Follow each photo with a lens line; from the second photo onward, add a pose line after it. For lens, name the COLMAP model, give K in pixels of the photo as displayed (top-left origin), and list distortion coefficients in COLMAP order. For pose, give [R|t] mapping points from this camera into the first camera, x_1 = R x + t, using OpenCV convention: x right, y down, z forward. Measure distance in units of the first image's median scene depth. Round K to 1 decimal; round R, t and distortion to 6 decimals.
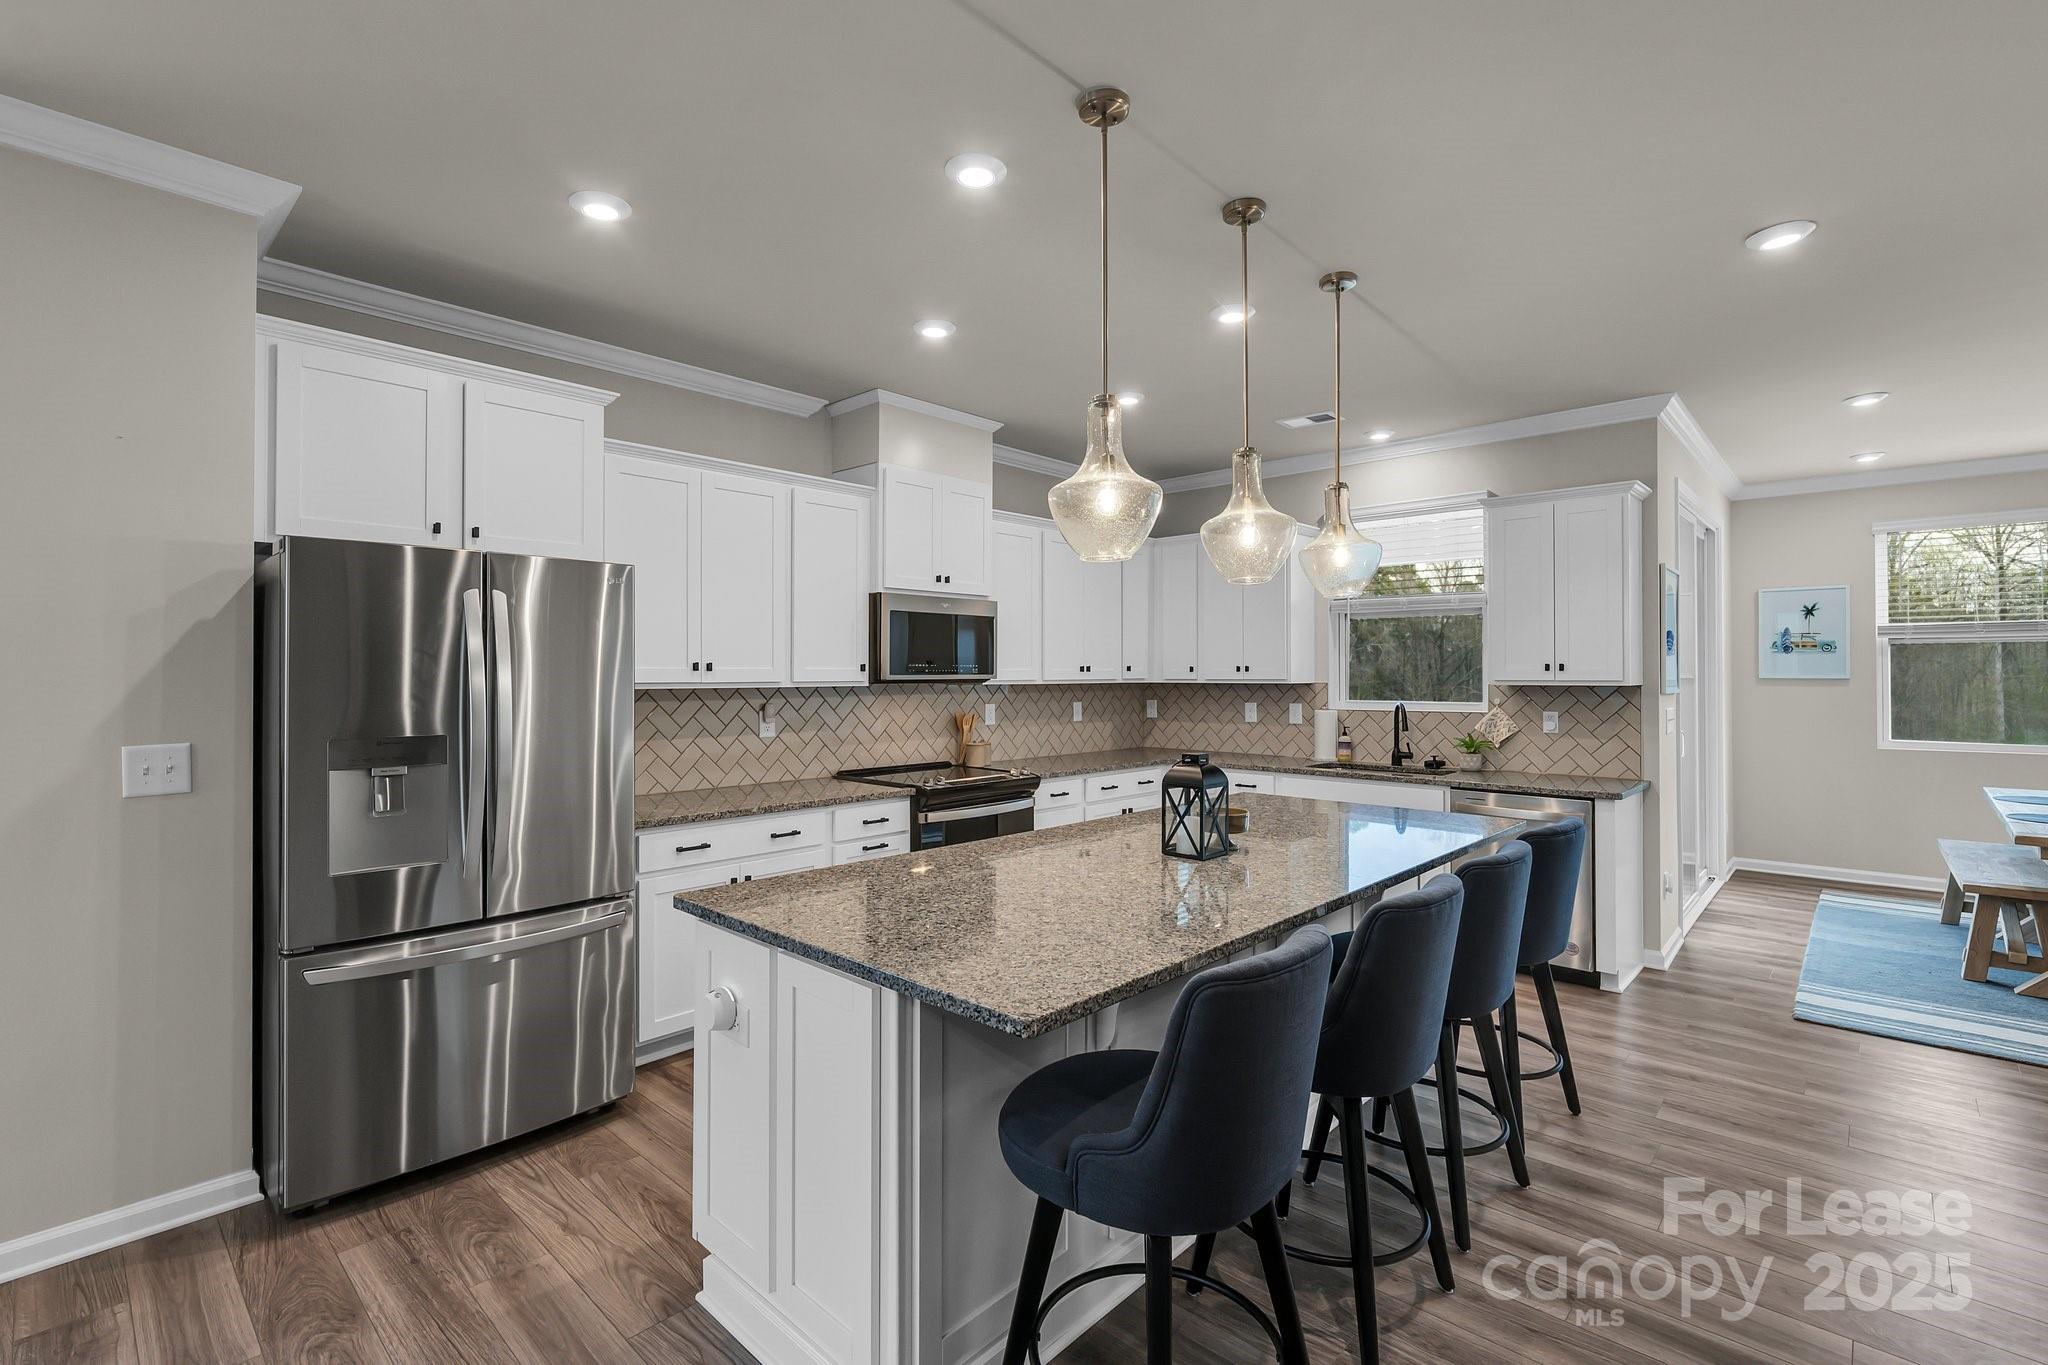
lens RADIAL K [[931.8, 0, 1006.1], [0, 931.8, 664.3], [0, 0, 1]] dist [-0.001608, -0.000213]
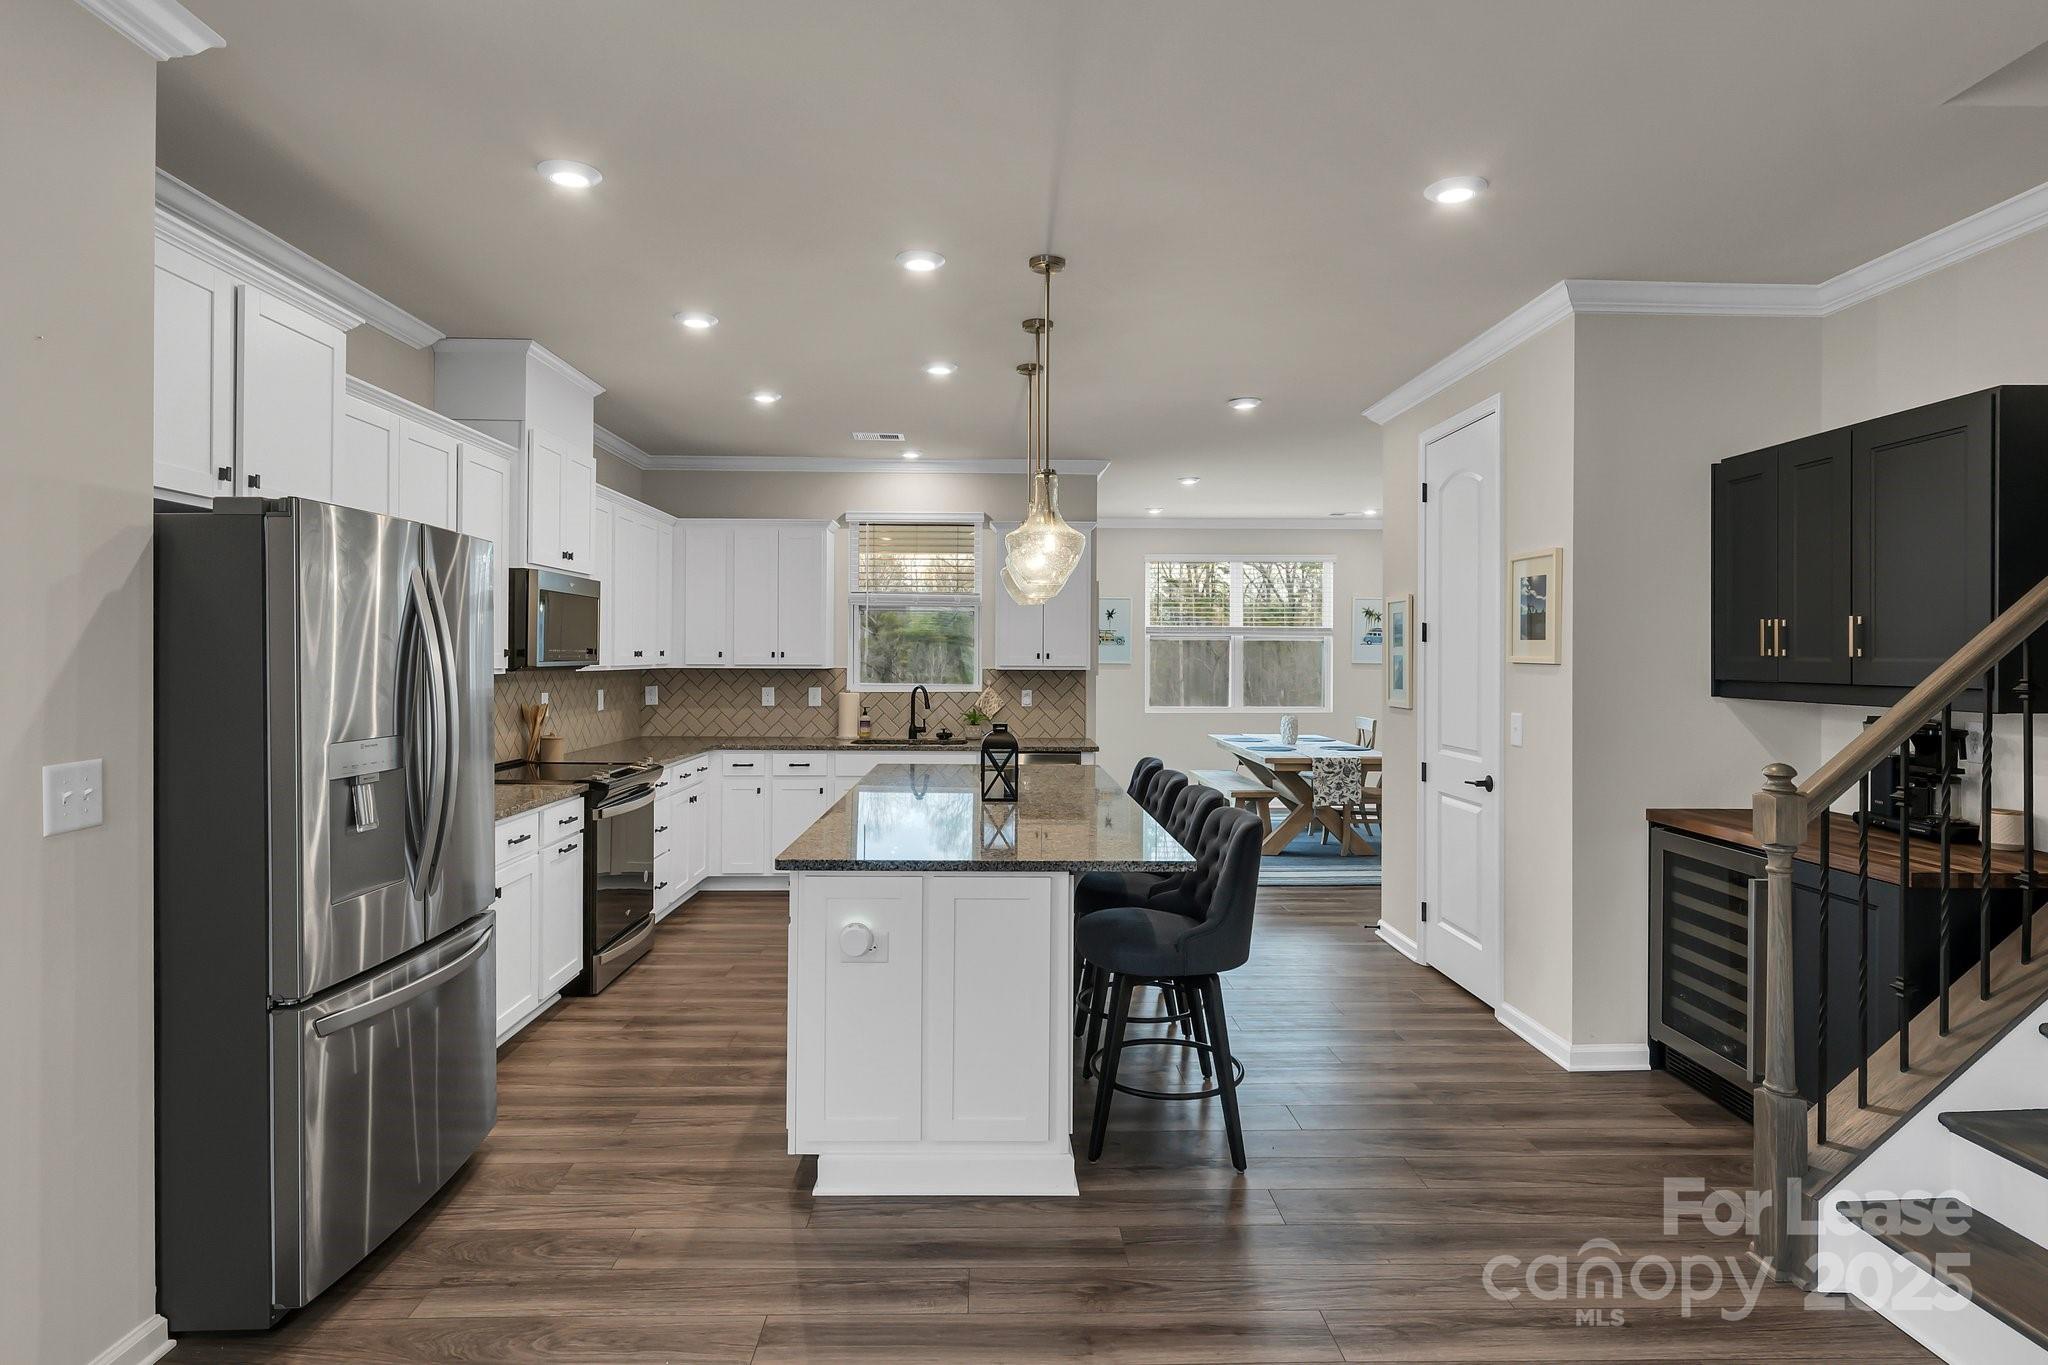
lens RADIAL K [[1095.4, 0, 1025.4], [0, 1095.4, 655.0], [0, 0, 1]] dist [0.002852, 0.001079]
pose [[0.705244, 0.005447, 0.708943, -0.464720], [-0.013284, 0.999896, 0.005531, -0.005812], [-0.708840, -0.013319, 0.705244, -0.066102]]
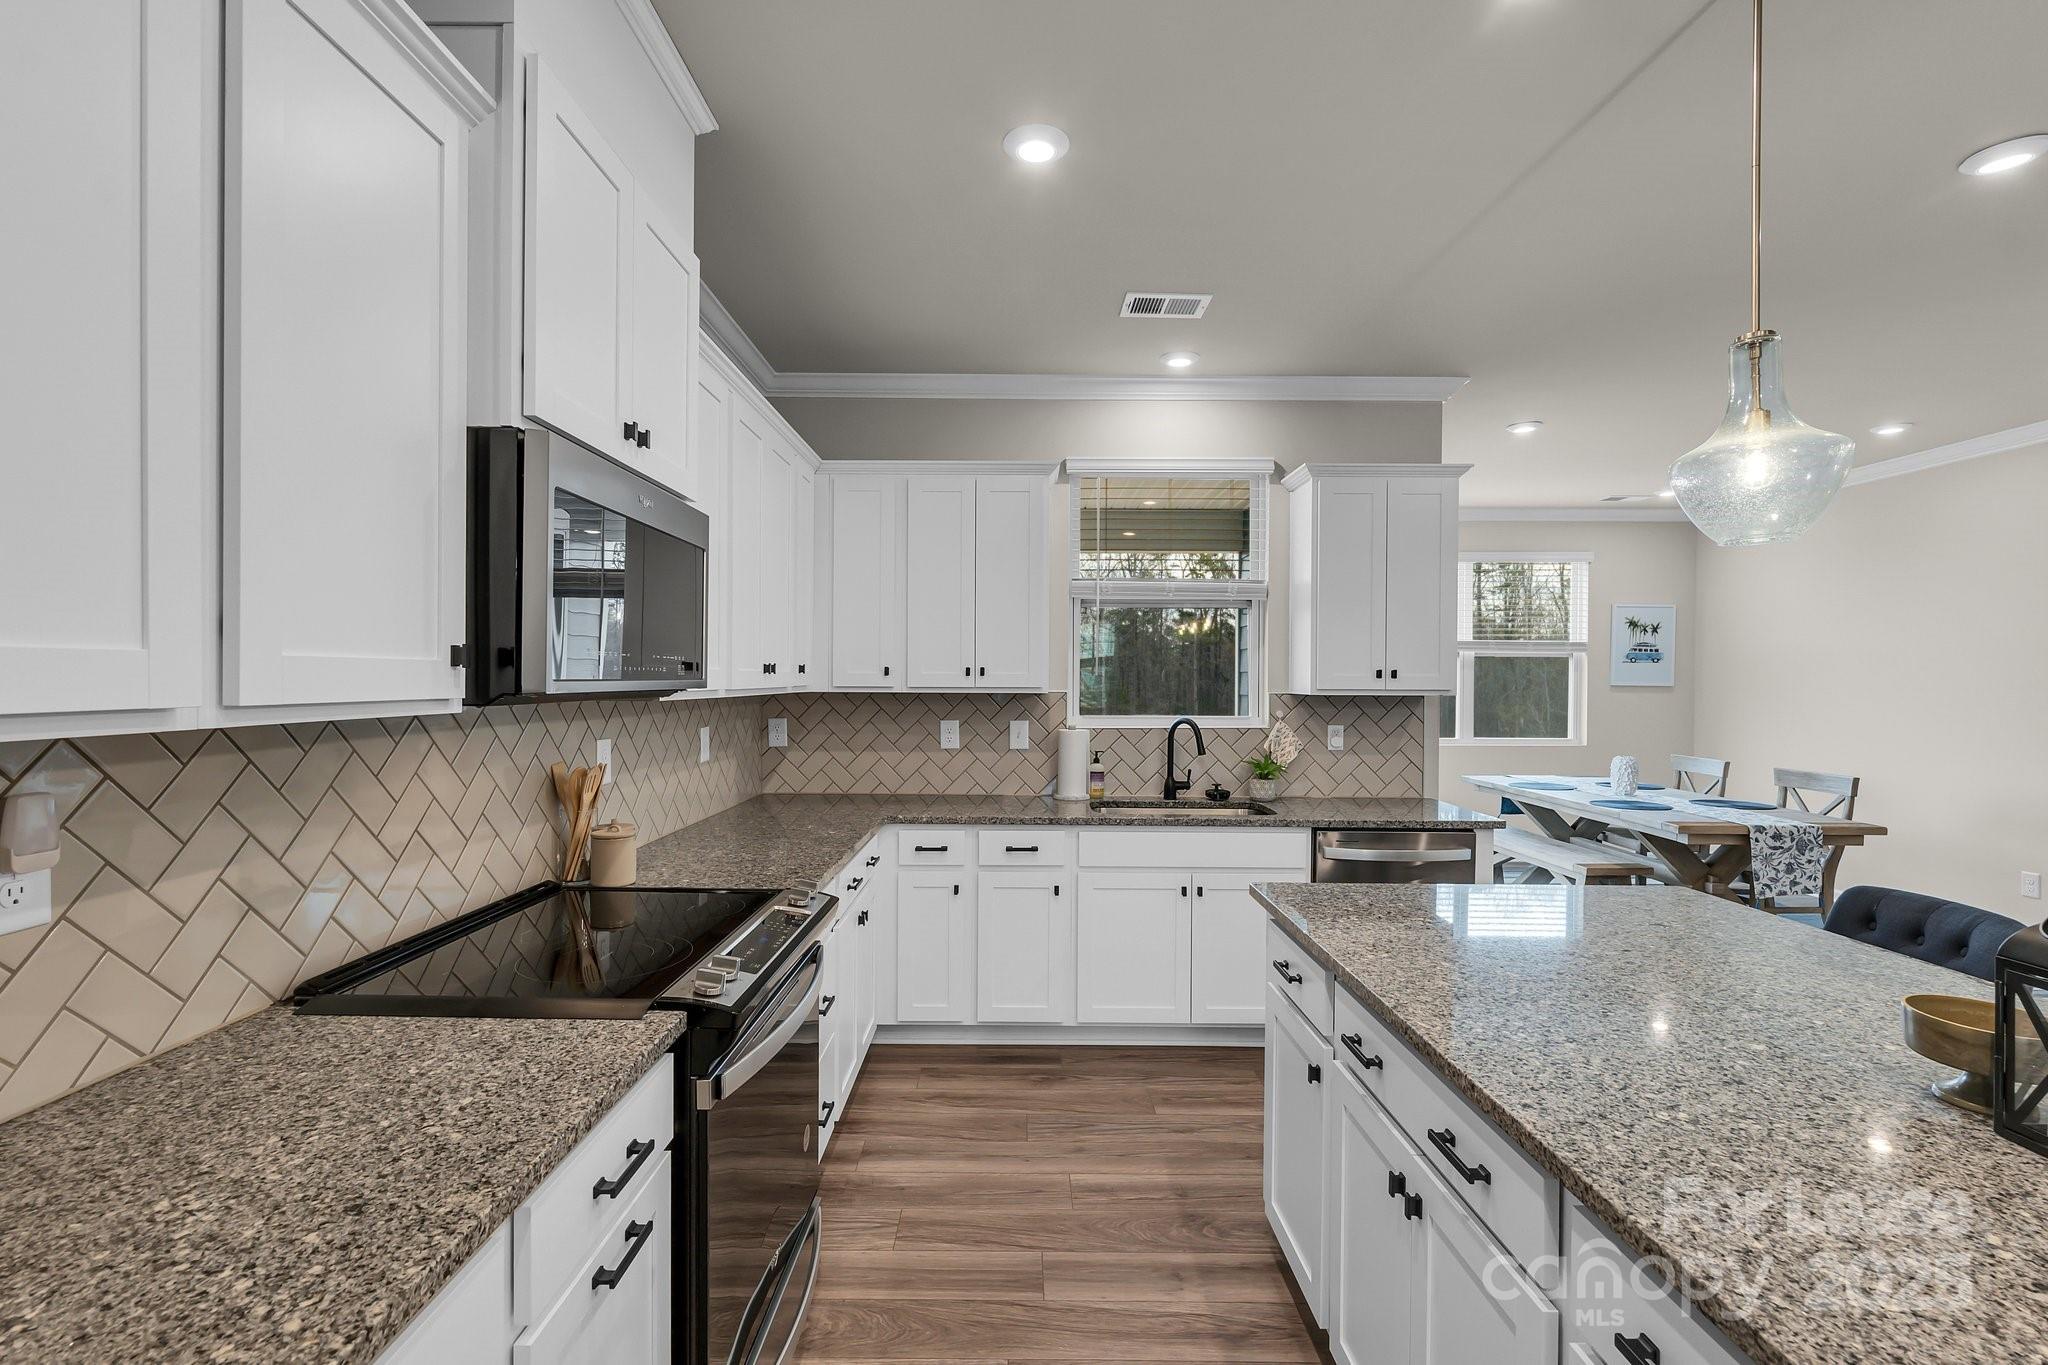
lens RADIAL K [[916.2, 0, 1024.0], [0, 916.2, 682.5], [0, 0, 1]] dist [0.000359, 0.000048]
pose [[0.723210, 0.002451, 0.690624, -0.196970], [-0.013587, 0.999851, 0.010679, 0.005741], [-0.690495, -0.017107, 0.723135, 0.551090]]
